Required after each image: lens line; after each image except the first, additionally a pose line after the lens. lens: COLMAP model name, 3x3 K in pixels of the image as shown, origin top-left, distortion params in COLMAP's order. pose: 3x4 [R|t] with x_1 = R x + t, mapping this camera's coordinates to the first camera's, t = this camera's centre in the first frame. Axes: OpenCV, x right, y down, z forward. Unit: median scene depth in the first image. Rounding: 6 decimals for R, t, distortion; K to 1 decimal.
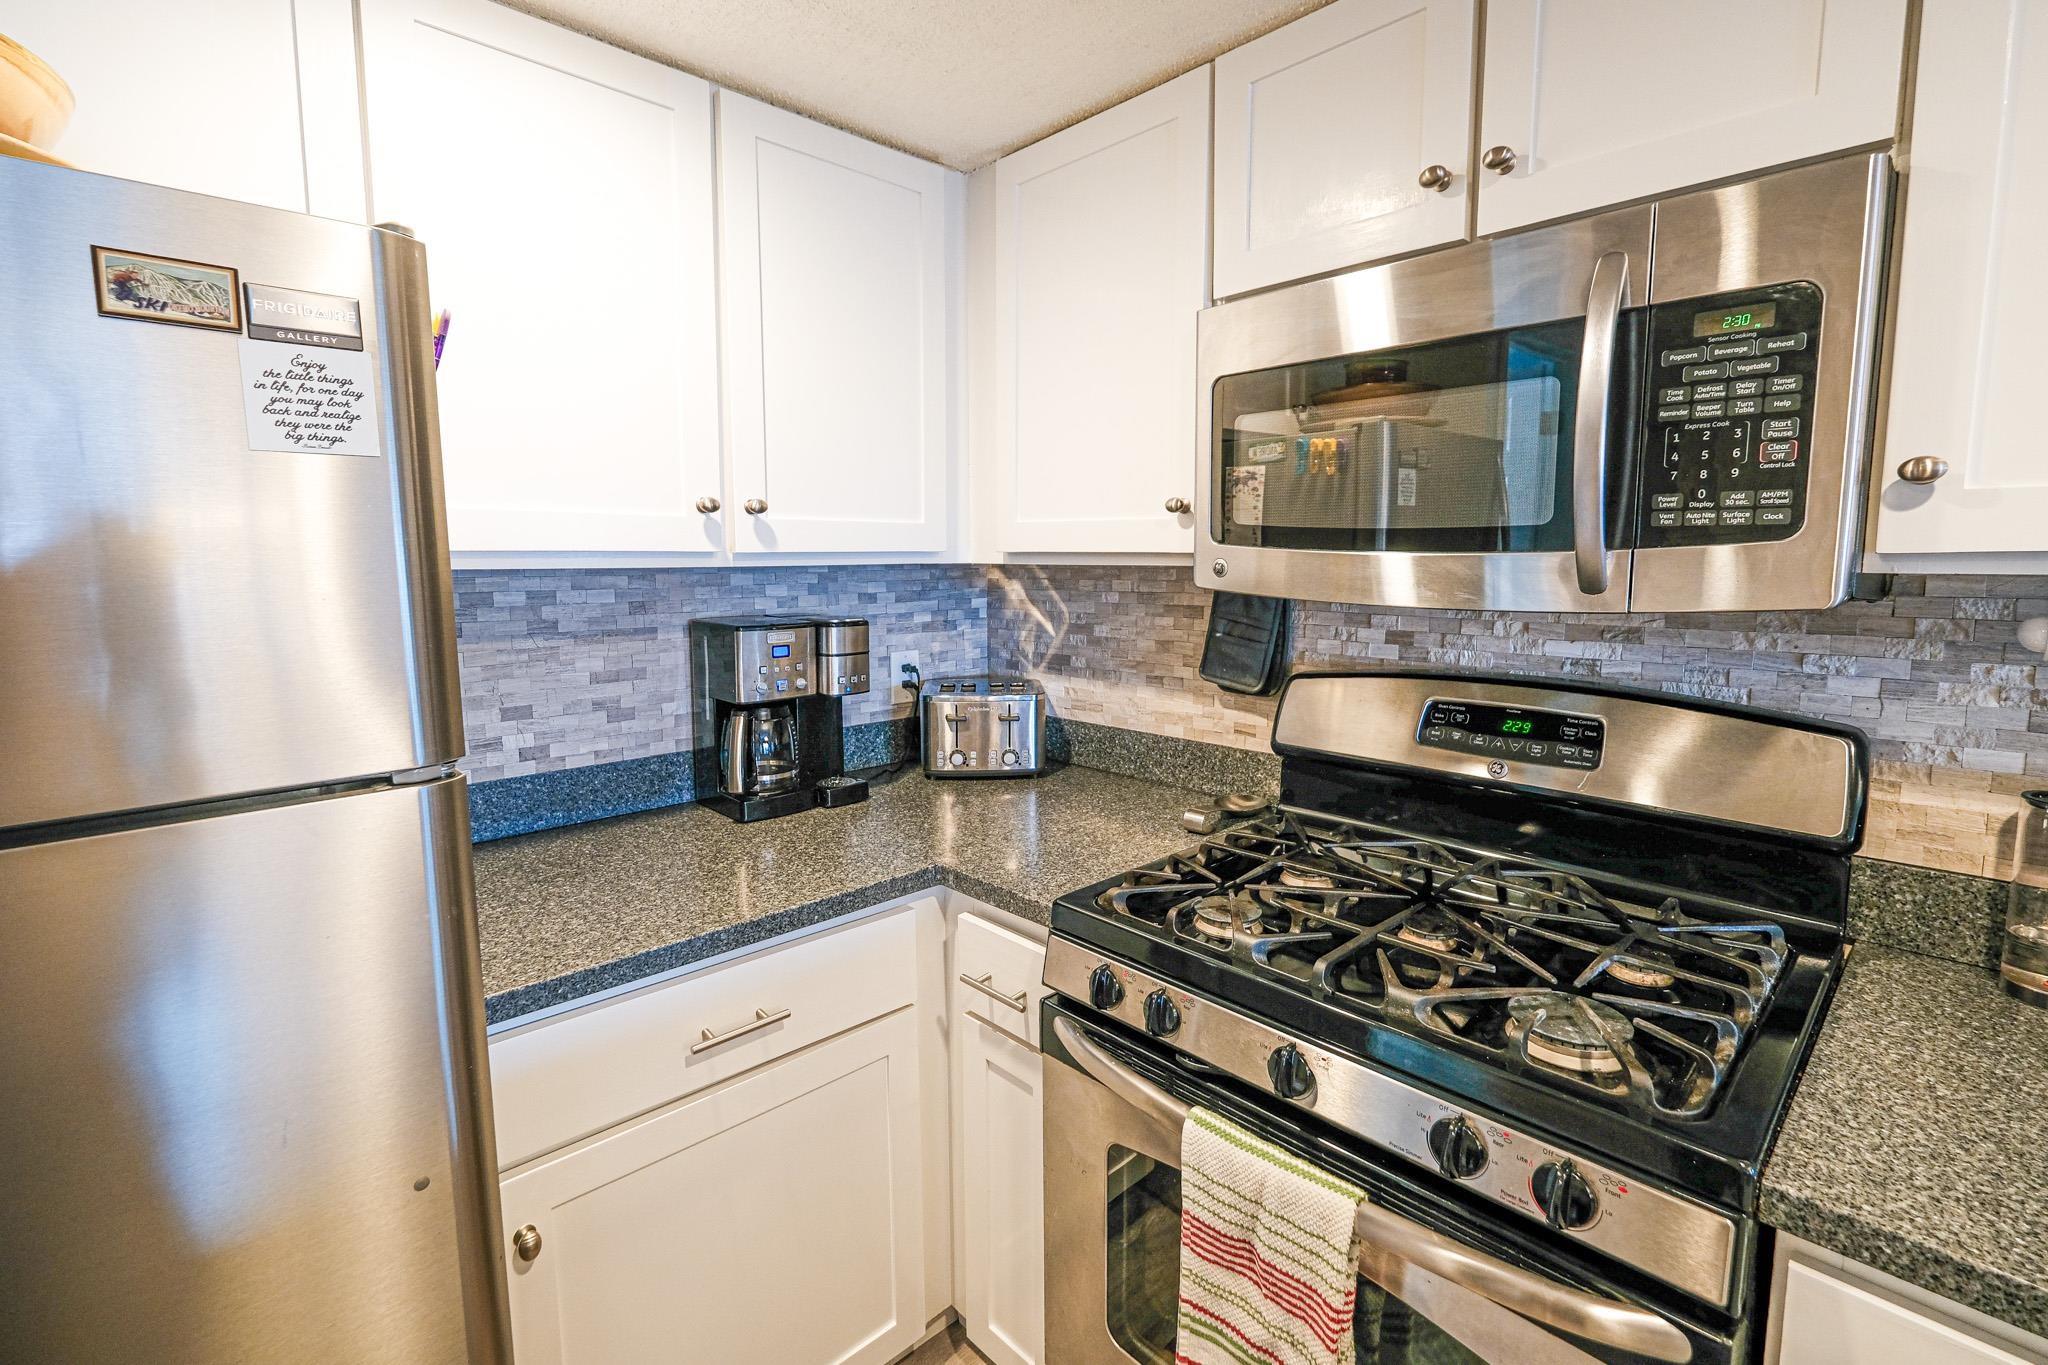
lens RADIAL K [[911.3, 0, 1033.6], [0, 911.3, 644.8], [0, 0, 1]] dist [0.001526, -0.000573]
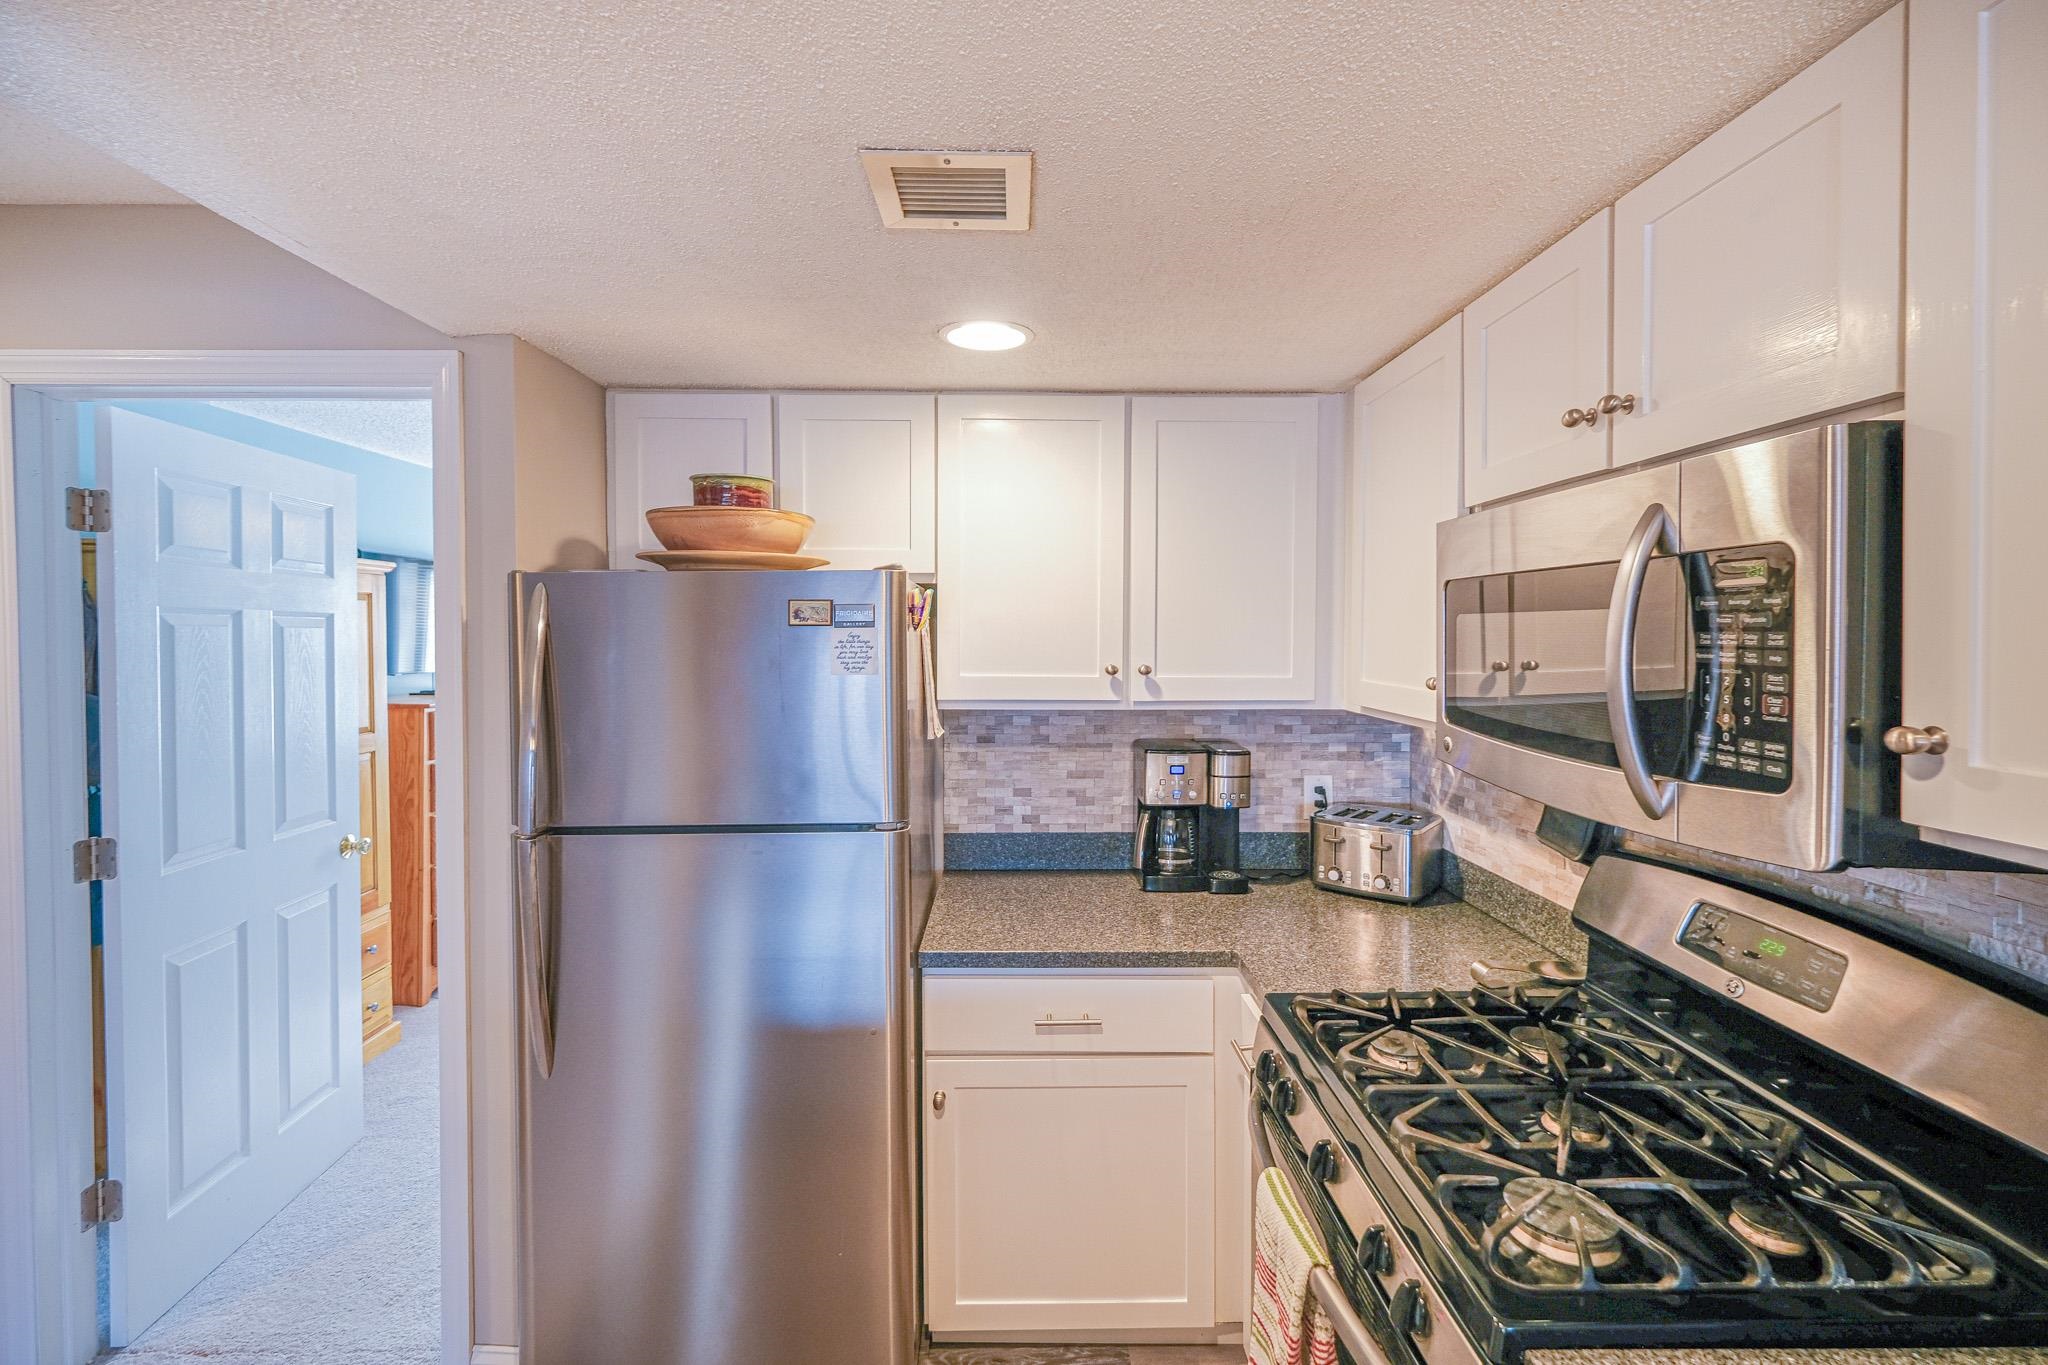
lens RADIAL K [[891.4, 0, 1026.7], [0, 891.4, 650.1], [0, 0, 1]] dist [-0.003689, -0.000518]
pose [[0.735249, 0.016488, -0.677597, 0.489788], [-0.070808, 0.996102, -0.052594, -0.091202], [0.674089, 0.086649, 0.733551, -0.156252]]
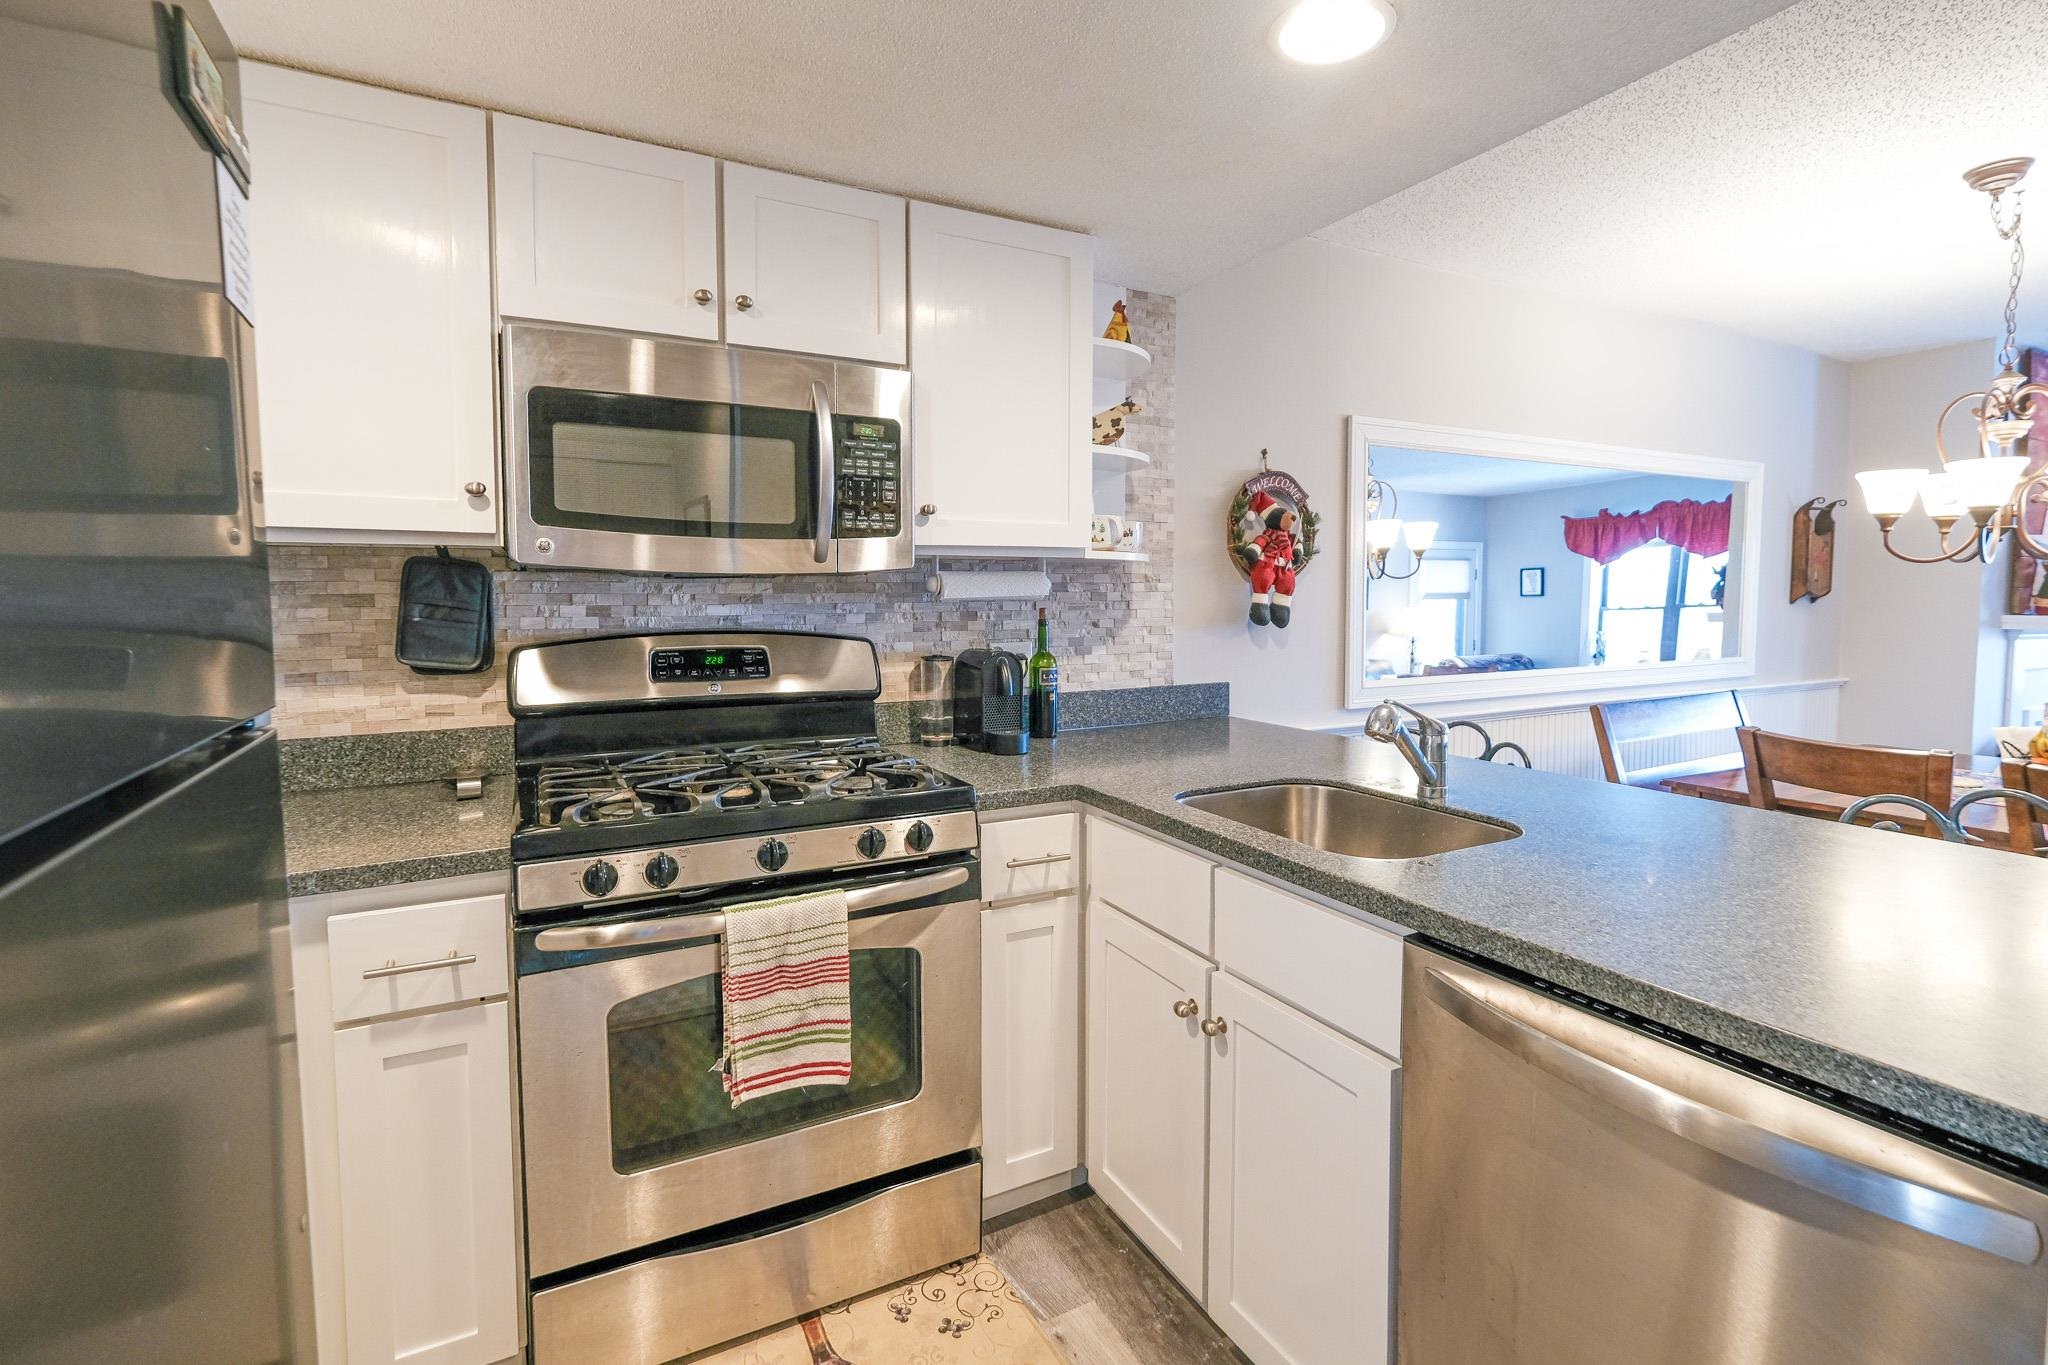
lens RADIAL K [[943.2, 0, 1028.5], [0, 943.2, 635.8], [0, 0, 1]] dist [-0.001127, -0.000294]
pose [[0.277707, -0.039387, 0.959858, -0.693323], [0.096590, 0.995241, 0.012893, 0.066995], [-0.955798, 0.089132, 0.280190, 0.053230]]
